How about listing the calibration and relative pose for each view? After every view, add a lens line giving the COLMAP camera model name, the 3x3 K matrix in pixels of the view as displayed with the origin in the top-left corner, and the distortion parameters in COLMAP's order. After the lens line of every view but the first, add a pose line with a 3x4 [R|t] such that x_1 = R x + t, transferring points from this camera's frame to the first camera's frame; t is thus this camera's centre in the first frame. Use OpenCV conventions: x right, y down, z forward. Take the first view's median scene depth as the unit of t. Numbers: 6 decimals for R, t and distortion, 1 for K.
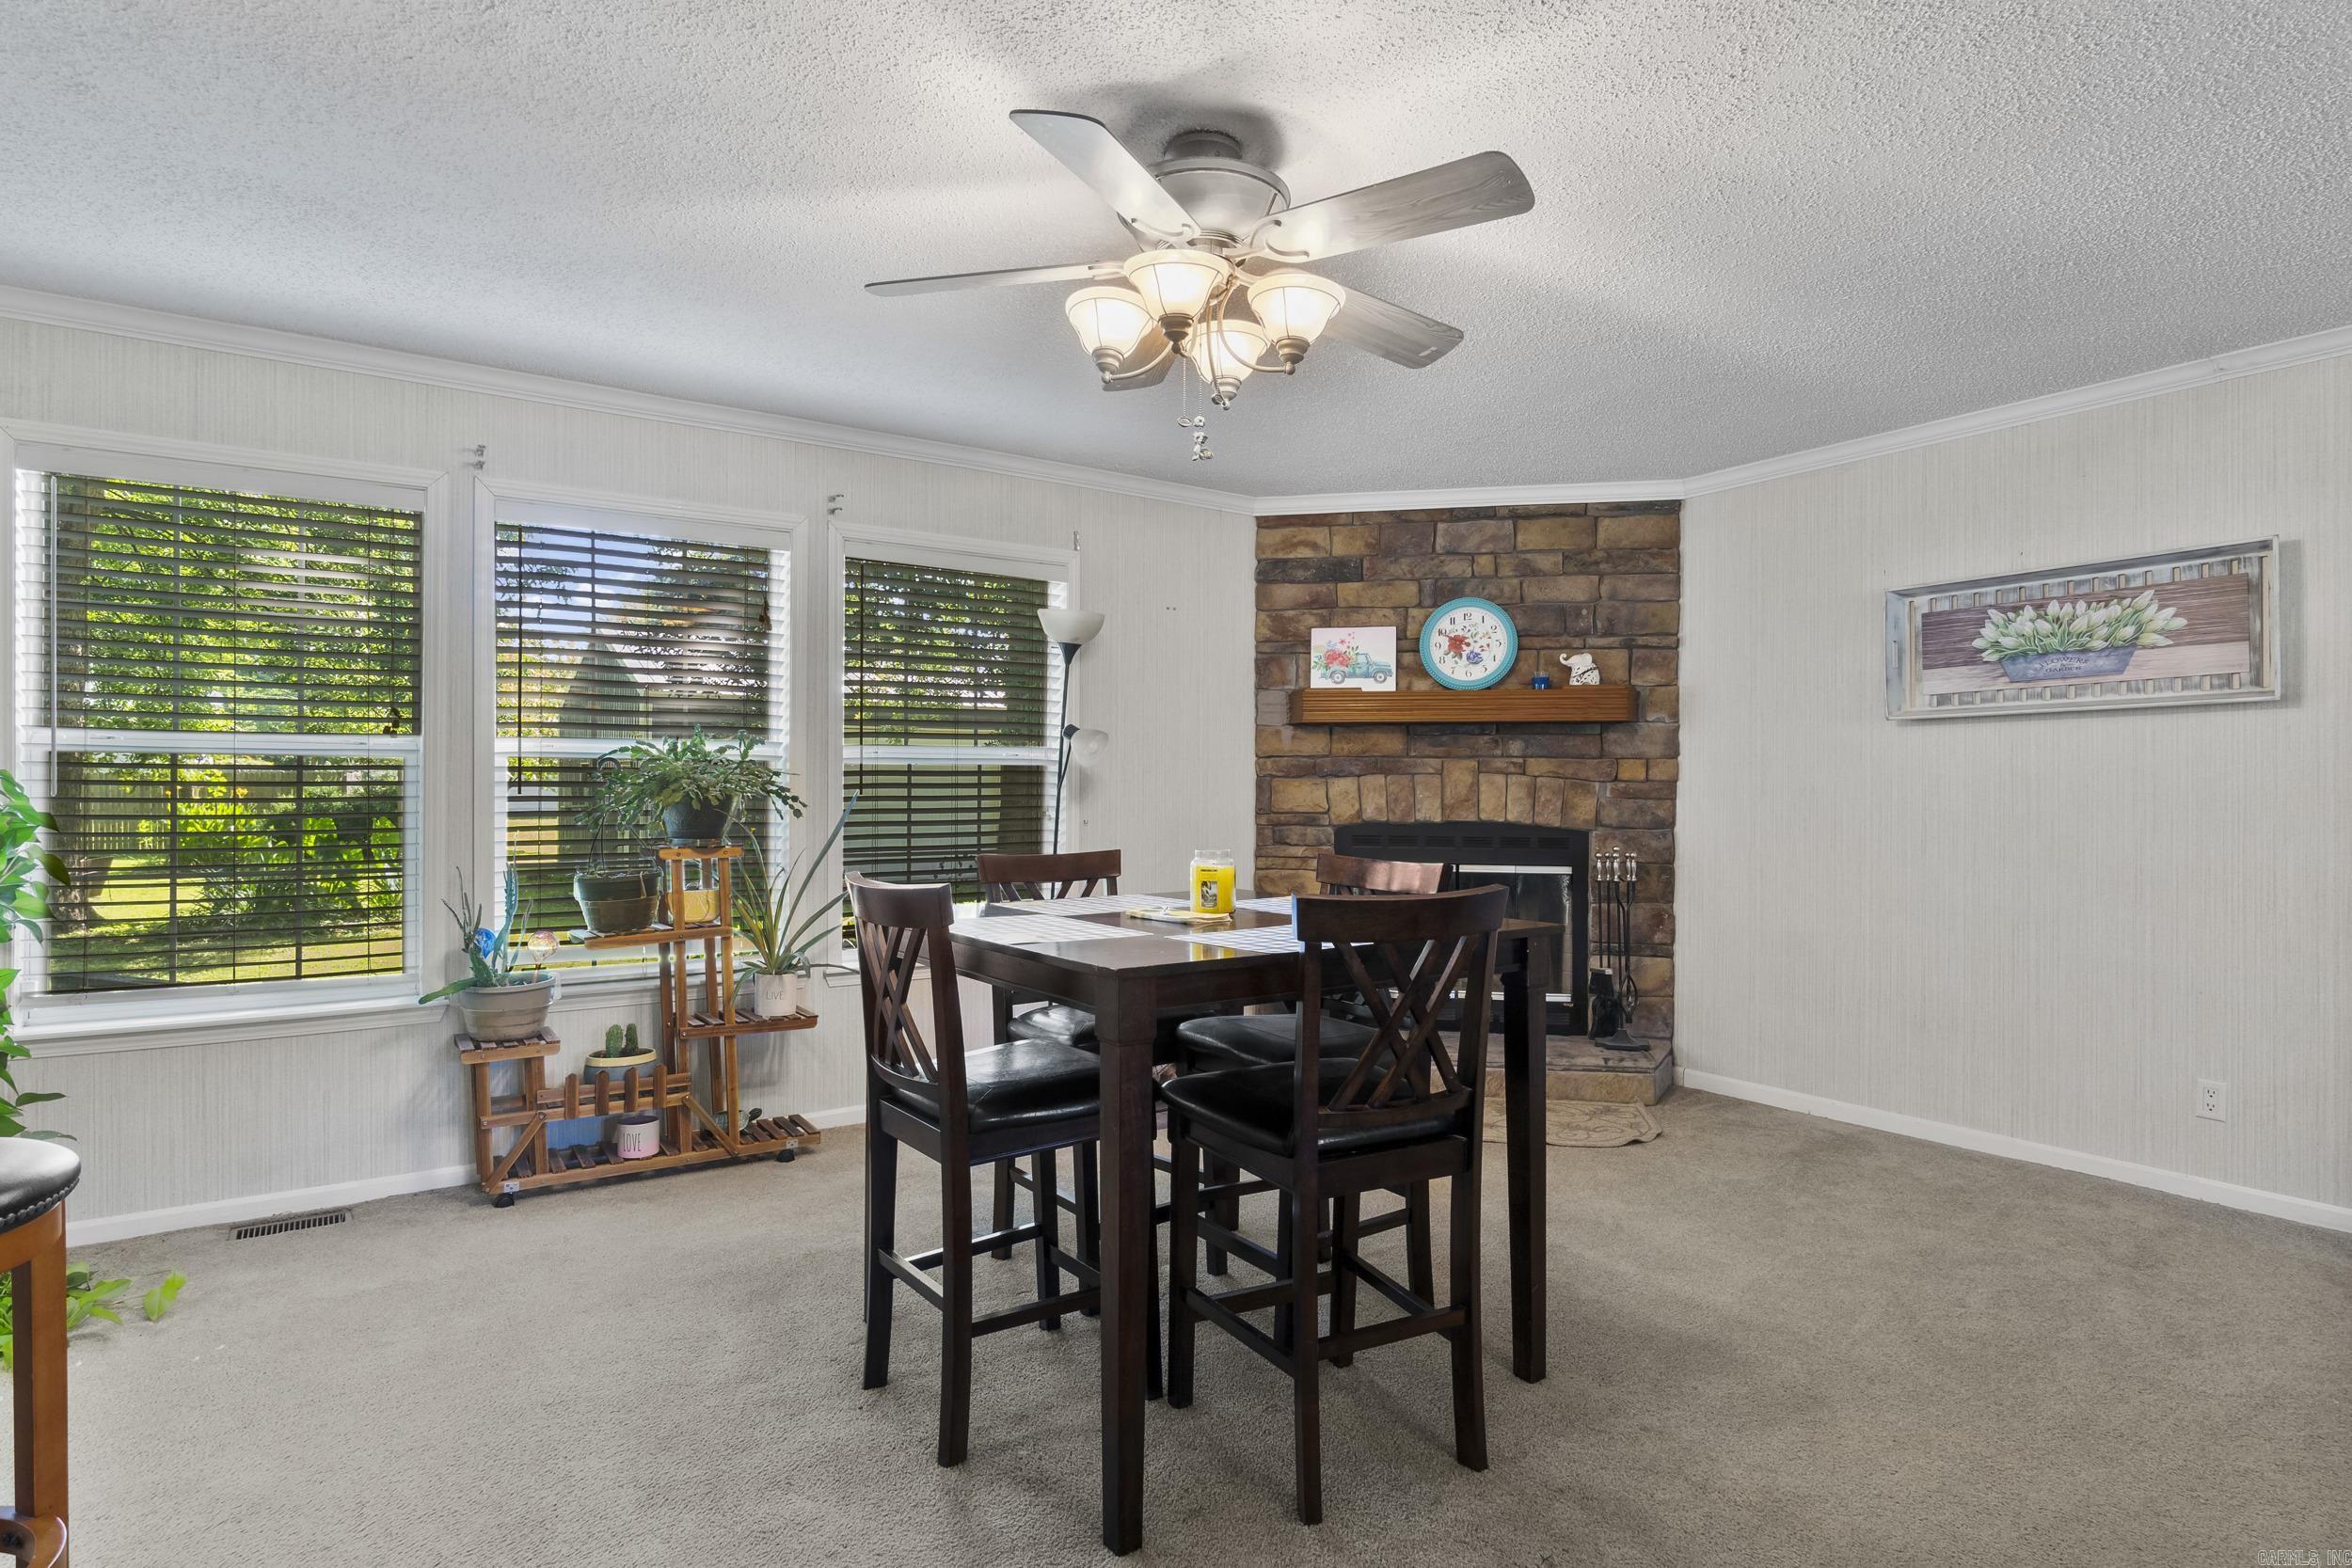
lens RADIAL K [[1205.0, 0, 1173.9], [0, 1205.0, 783.0], [0, 0, 1]] dist [-0.004728, 0.000075]
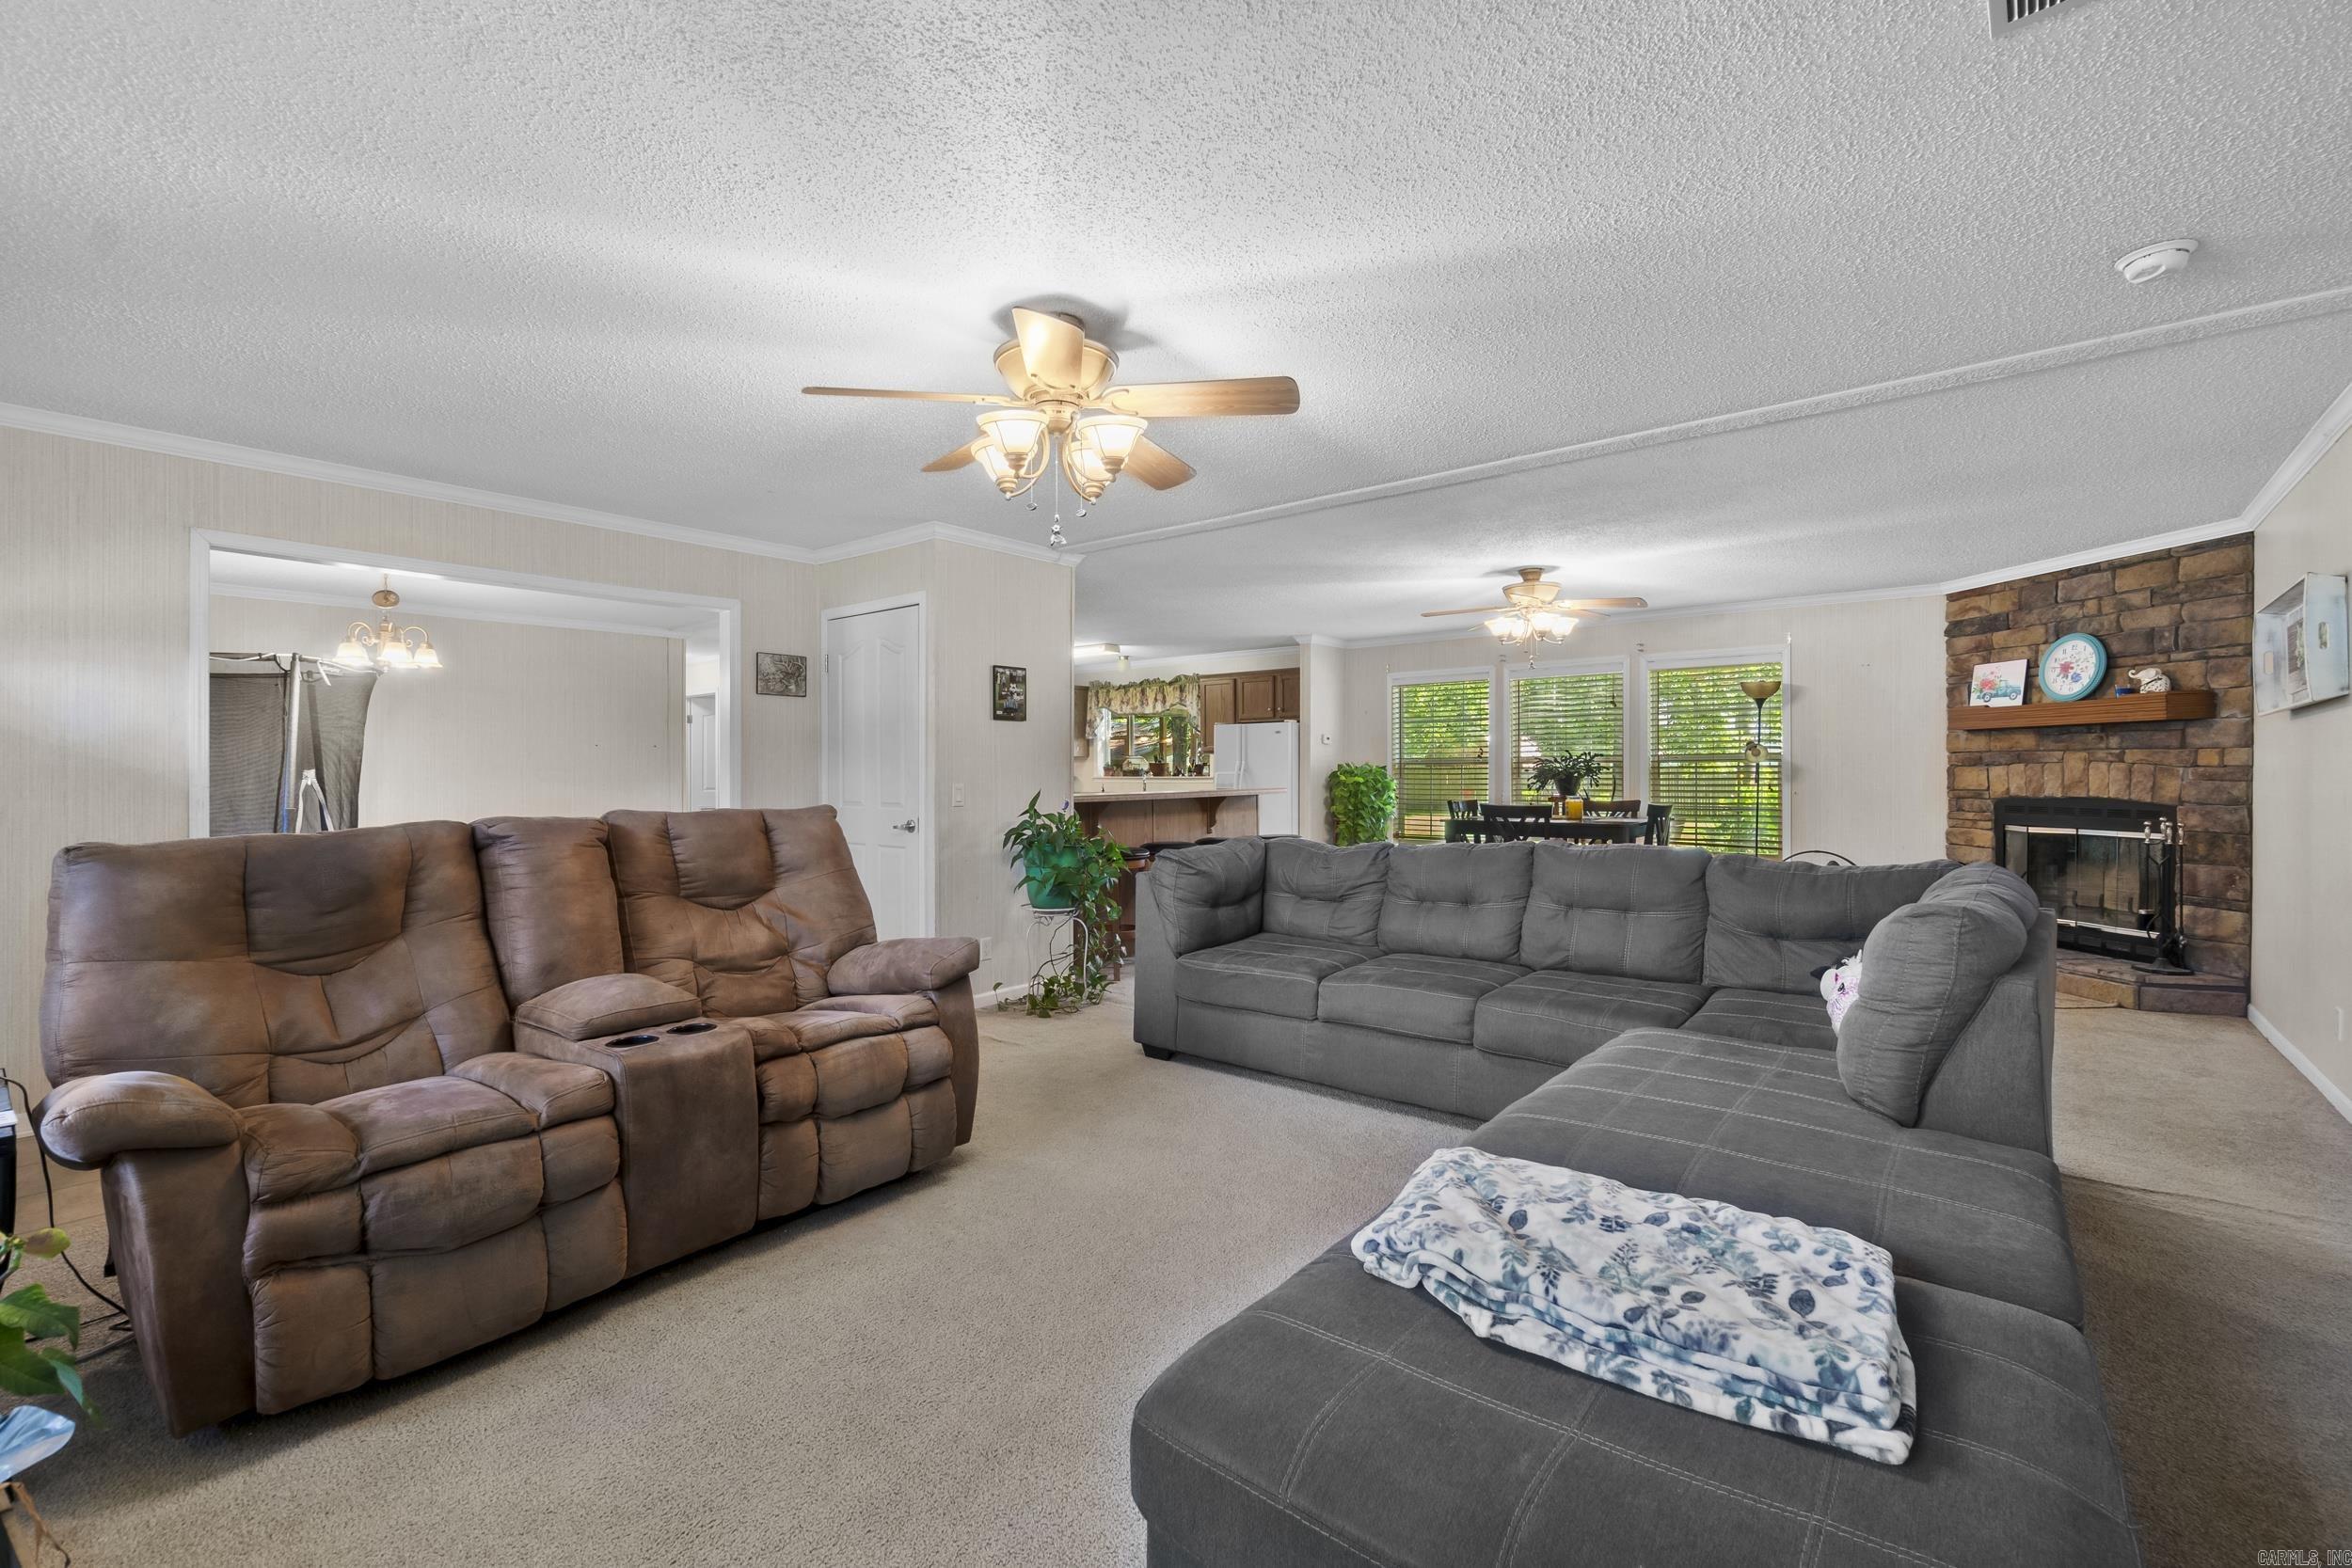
lens RADIAL K [[1030.7, 0, 1177.3], [0, 1030.7, 776.2], [0, 0, 1]] dist [-0.007454, 0.002622]
pose [[0.307979, -0.002855, -0.951389, 1.045418], [0.006697, 0.999977, -0.000833, 0.002371], [0.951370, -0.006115, 0.307991, -0.330977]]
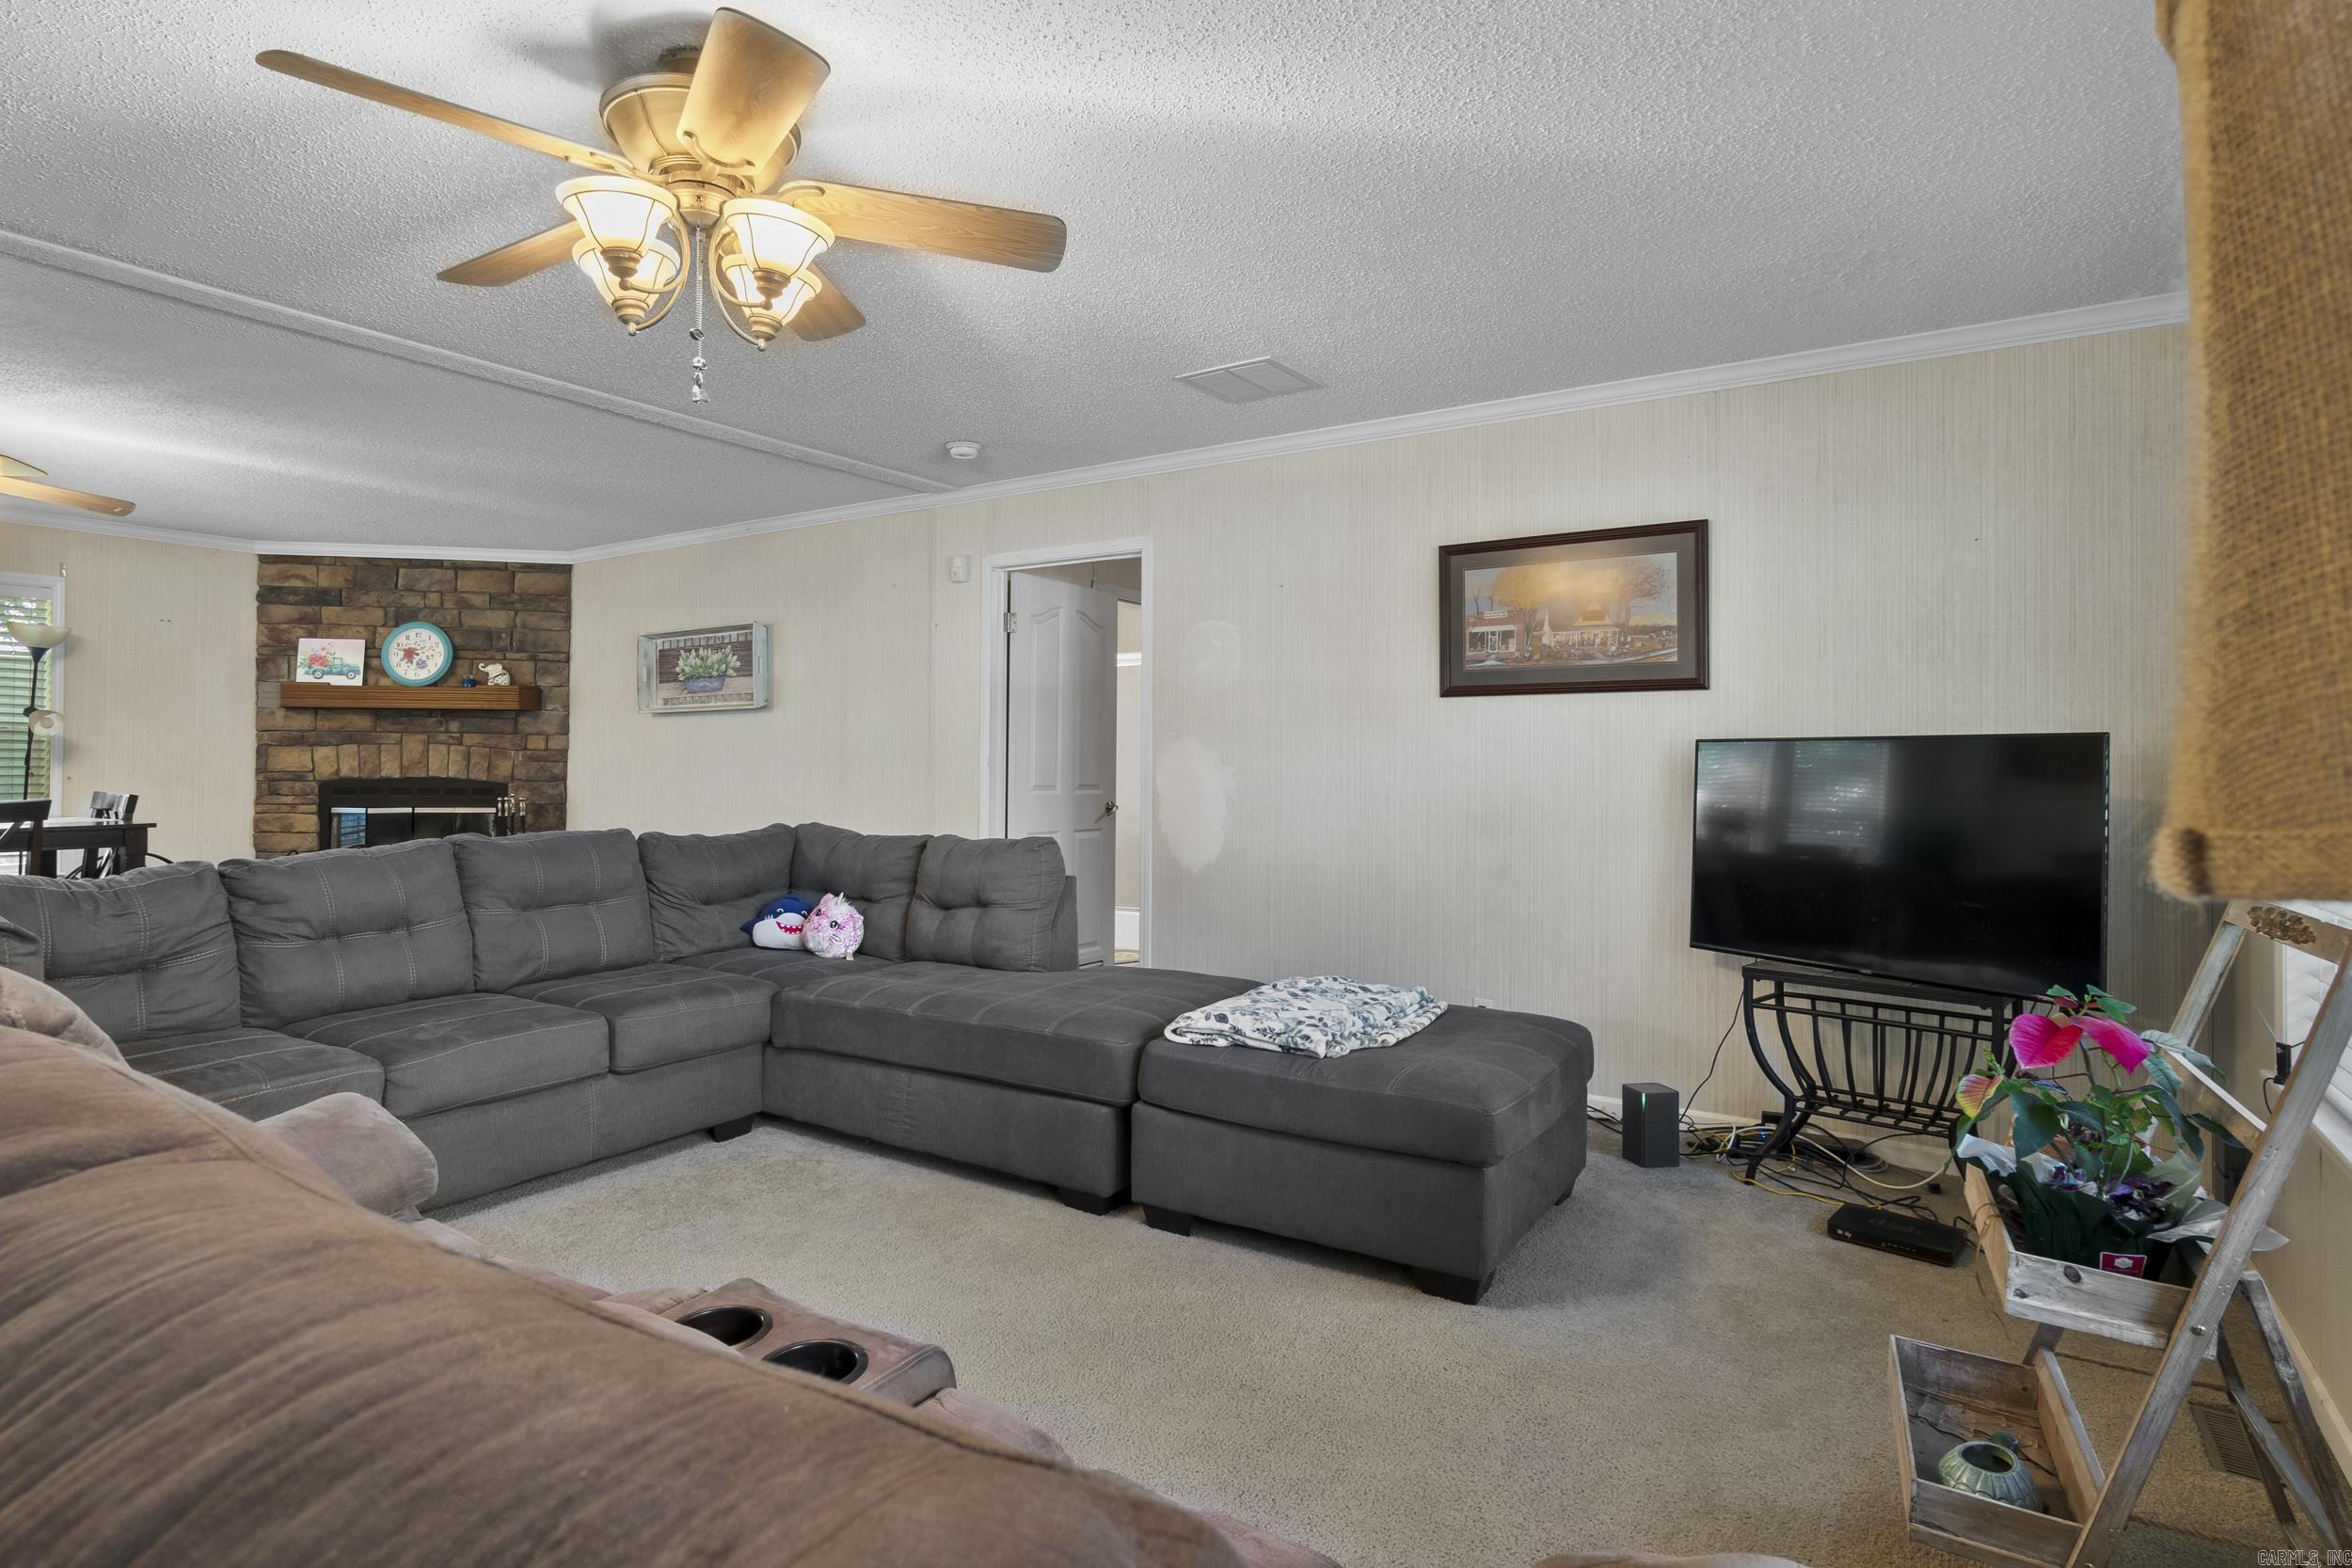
lens RADIAL K [[1205.0, 0, 1130.8], [0, 1205.0, 746.0], [0, 0, 1]] dist [-0.004728, 0.000075]
pose [[0.928816, 0.005963, 0.370494, 0.506574], [-0.003821, 0.999971, -0.006515, 0.000769], [-0.370523, 0.004636, 0.928812, -0.656834]]
